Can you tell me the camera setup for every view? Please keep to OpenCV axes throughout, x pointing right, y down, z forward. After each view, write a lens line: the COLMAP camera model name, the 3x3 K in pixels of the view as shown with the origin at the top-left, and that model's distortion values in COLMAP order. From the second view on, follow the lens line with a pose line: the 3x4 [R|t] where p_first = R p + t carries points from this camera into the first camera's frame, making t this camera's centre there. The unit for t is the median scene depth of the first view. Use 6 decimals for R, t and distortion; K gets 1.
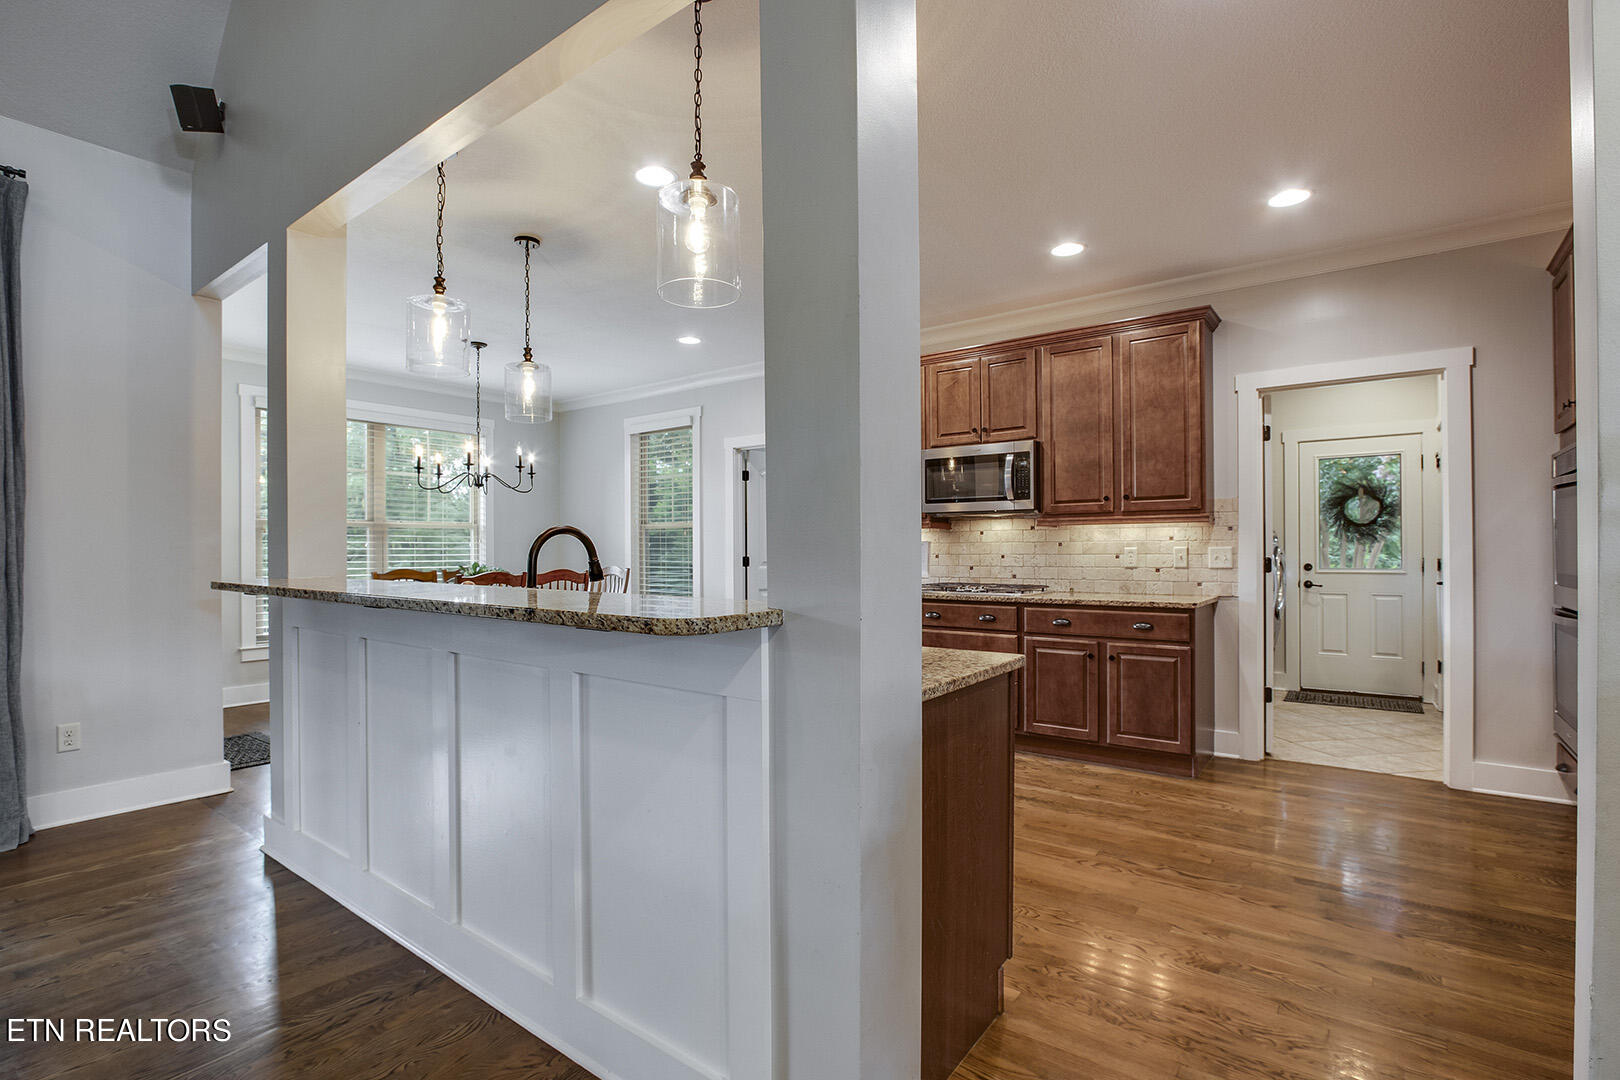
lens RADIAL K [[762.9, 0, 808.6], [0, 762.9, 552.7], [0, 0, 1]] dist [-0.026682, 0.001200]
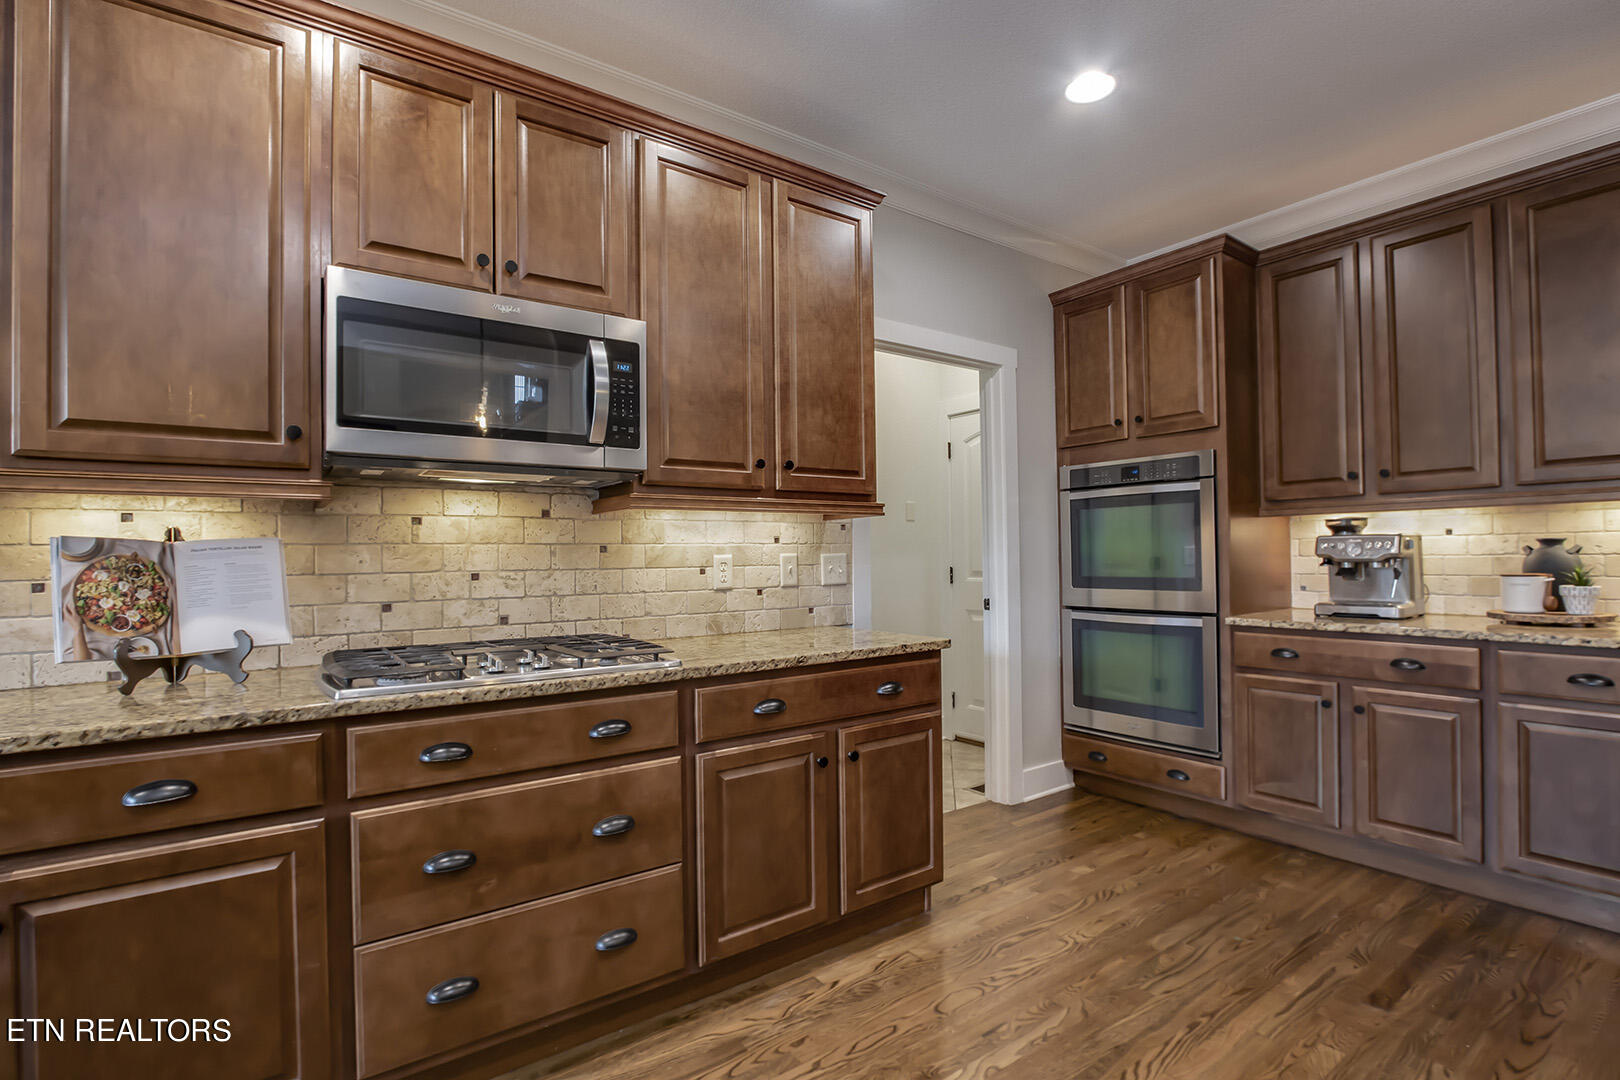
lens RADIAL K [[762.9, 0, 808.6], [0, 762.9, 552.7], [0, 0, 1]] dist [-0.026682, 0.001200]
pose [[0.290521, 0.005631, 0.956852, -0.122211], [0.013902, 0.999852, -0.010105, -0.001837], [-0.956768, 0.016237, 0.290400, 0.810457]]
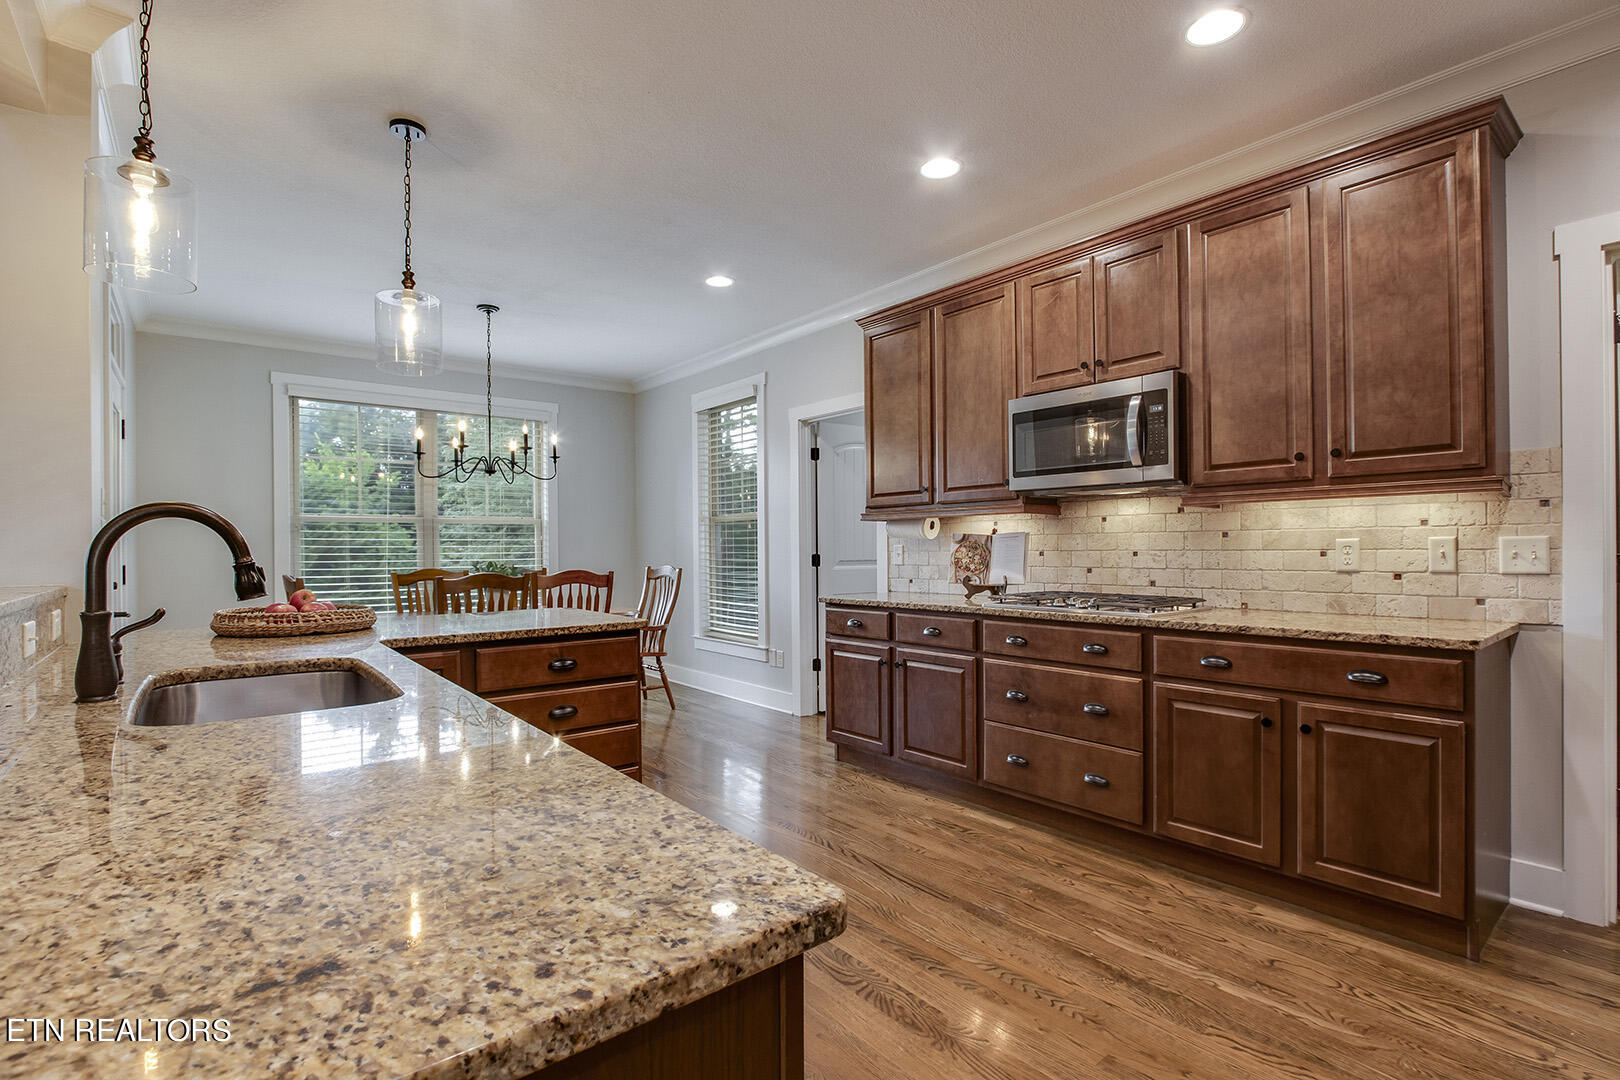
lens RADIAL K [[759.9, 0, 814.1], [0, 759.9, 551.2], [0, 0, 1]] dist [-0.015252, -0.000993]
pose [[0.972637, -0.003347, -0.232307, 0.157527], [0.003967, 0.999990, 0.002202, 0.000264], [0.232297, -0.003064, 0.972640, 0.330534]]
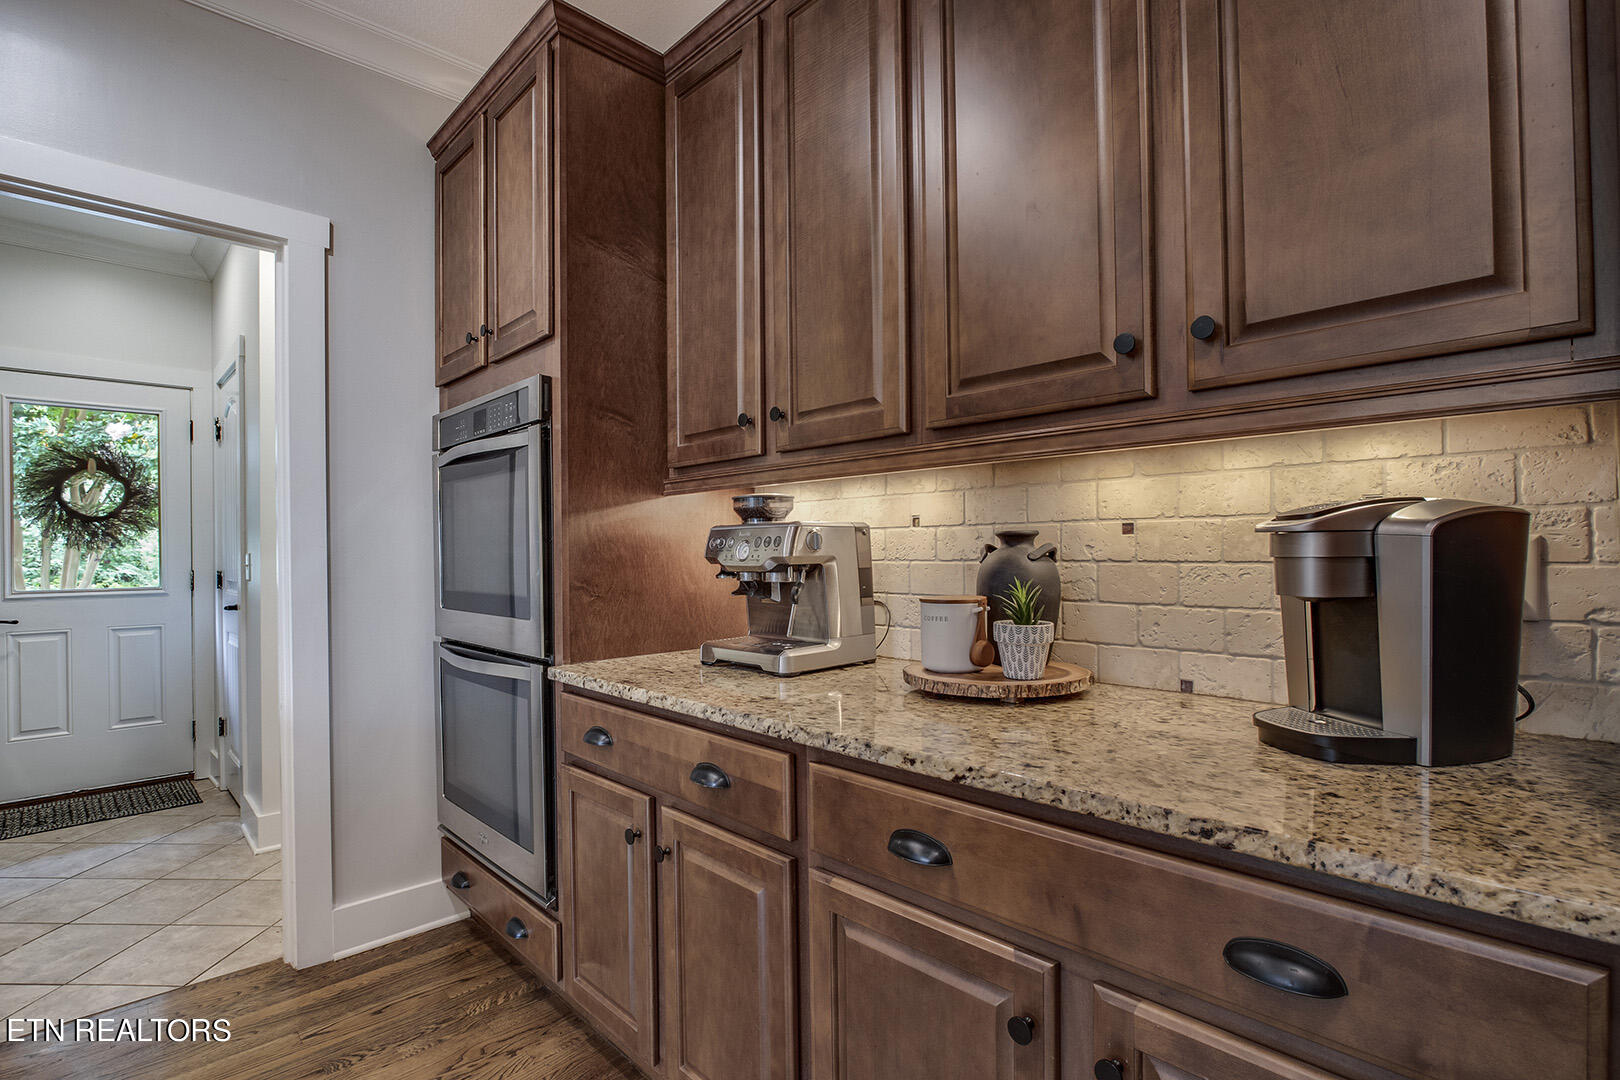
lens RADIAL K [[774.6, 0, 810.5], [0, 774.6, 551.7], [0, 0, 1]] dist [-0.049113, 0.017999]
pose [[0.150932, 0.005783, 0.988527, 0.288462], [0.008299, 0.999940, -0.007116, -0.000535], [-0.988509, 0.009277, 0.150875, 0.438380]]
